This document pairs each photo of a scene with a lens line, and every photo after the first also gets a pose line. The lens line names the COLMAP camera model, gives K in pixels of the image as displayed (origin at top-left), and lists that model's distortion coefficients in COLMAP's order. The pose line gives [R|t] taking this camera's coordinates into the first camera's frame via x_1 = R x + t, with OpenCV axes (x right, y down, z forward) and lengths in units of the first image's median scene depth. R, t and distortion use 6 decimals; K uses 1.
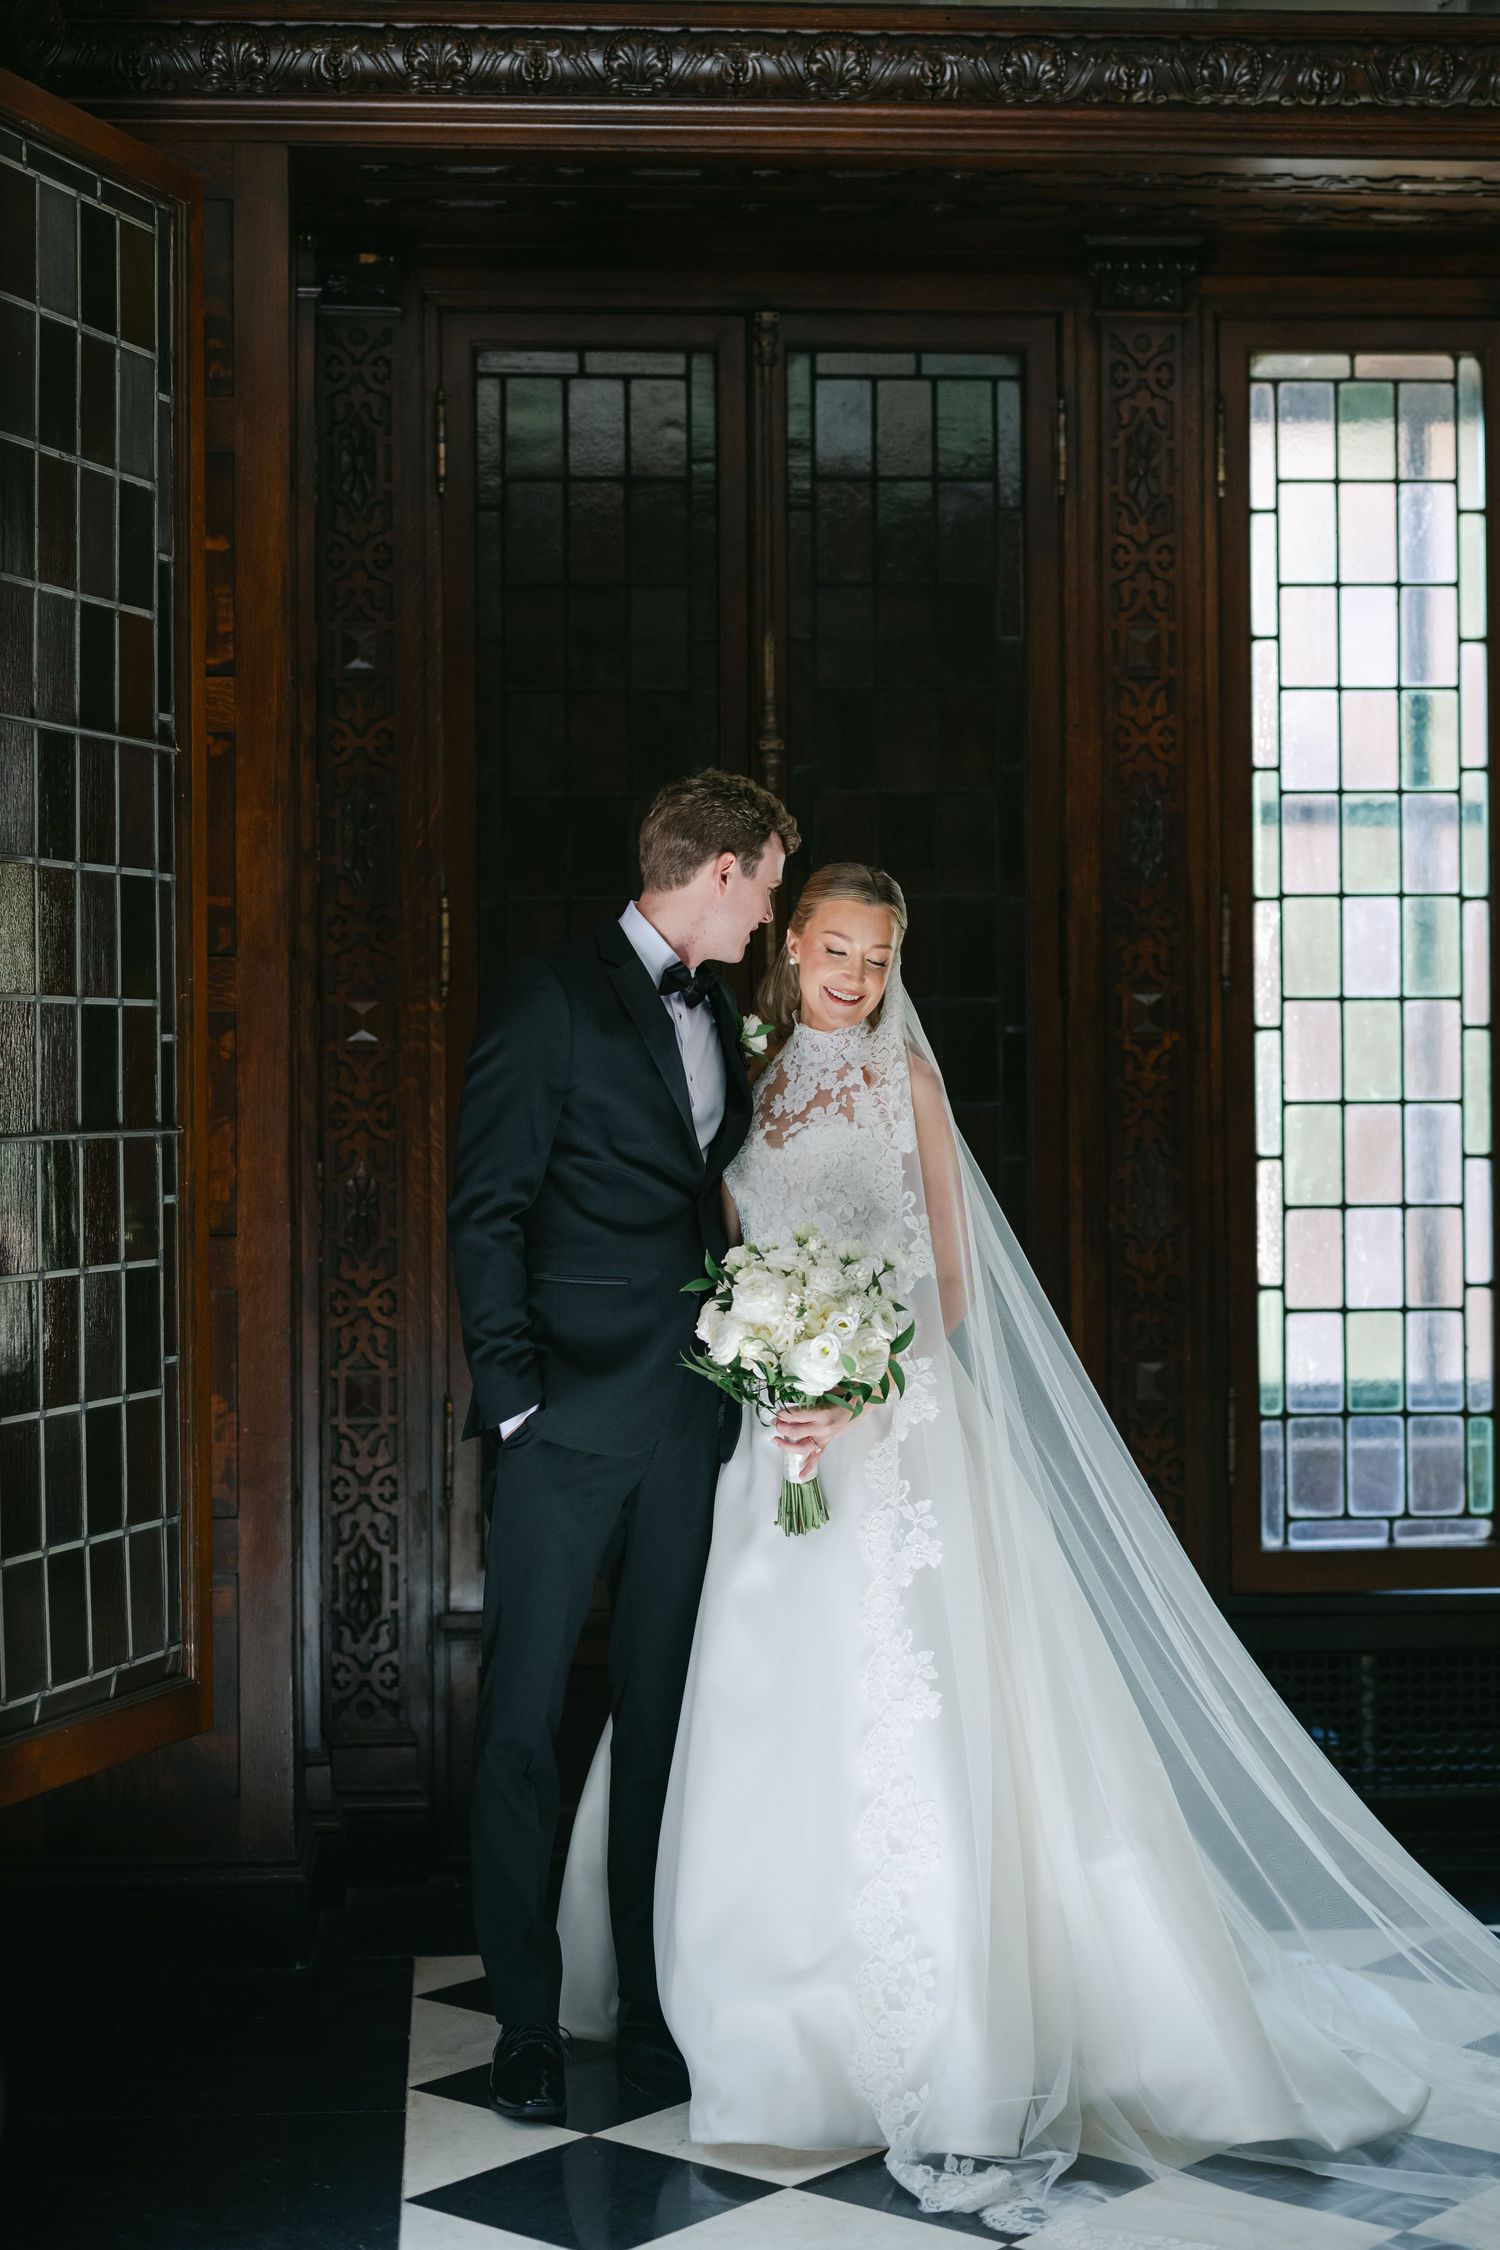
lens RADIAL K [[6147.7, 0, 750.2], [0, 6147.7, 1117.7], [0, 0, 1]] dist [-0.310781, 0.000000]
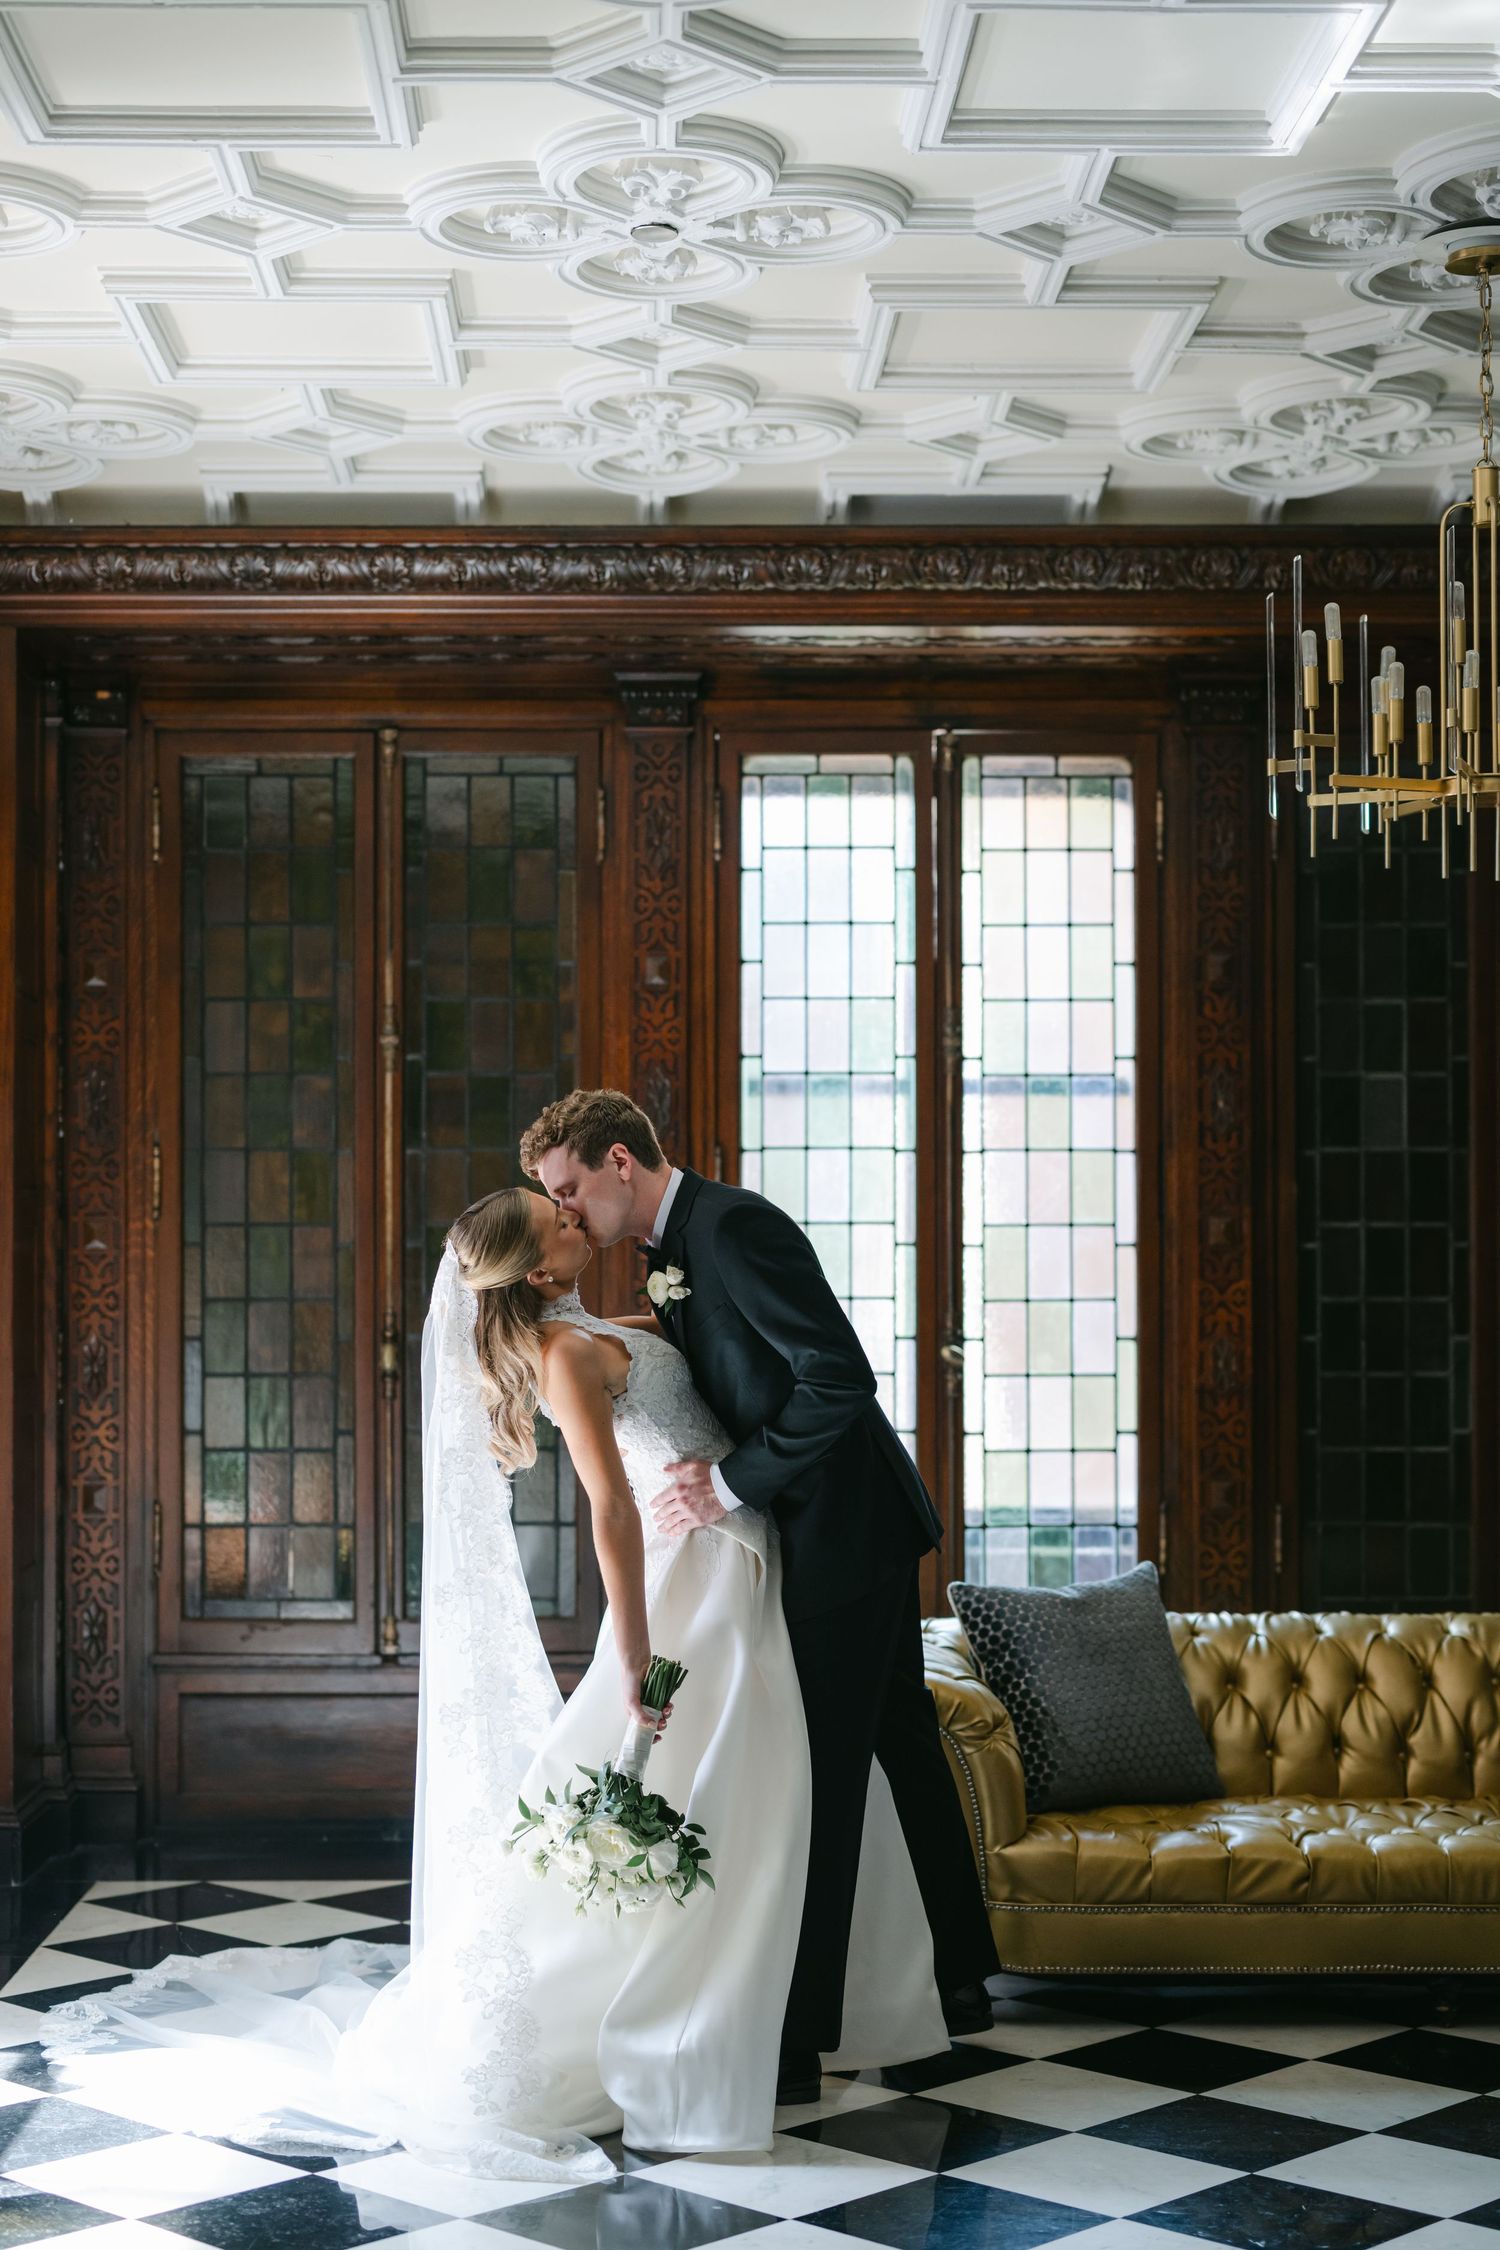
lens RADIAL K [[6147.7, 0, 750.6], [0, 6147.7, 1130.4], [0, 0, 1]] dist [-0.310781, 0.000000]
pose [[0.994279, 0.005593, -0.106672, 0.235306], [-0.007945, 0.999734, -0.021639, -0.010182], [0.106523, 0.022363, 0.994059, -0.386048]]
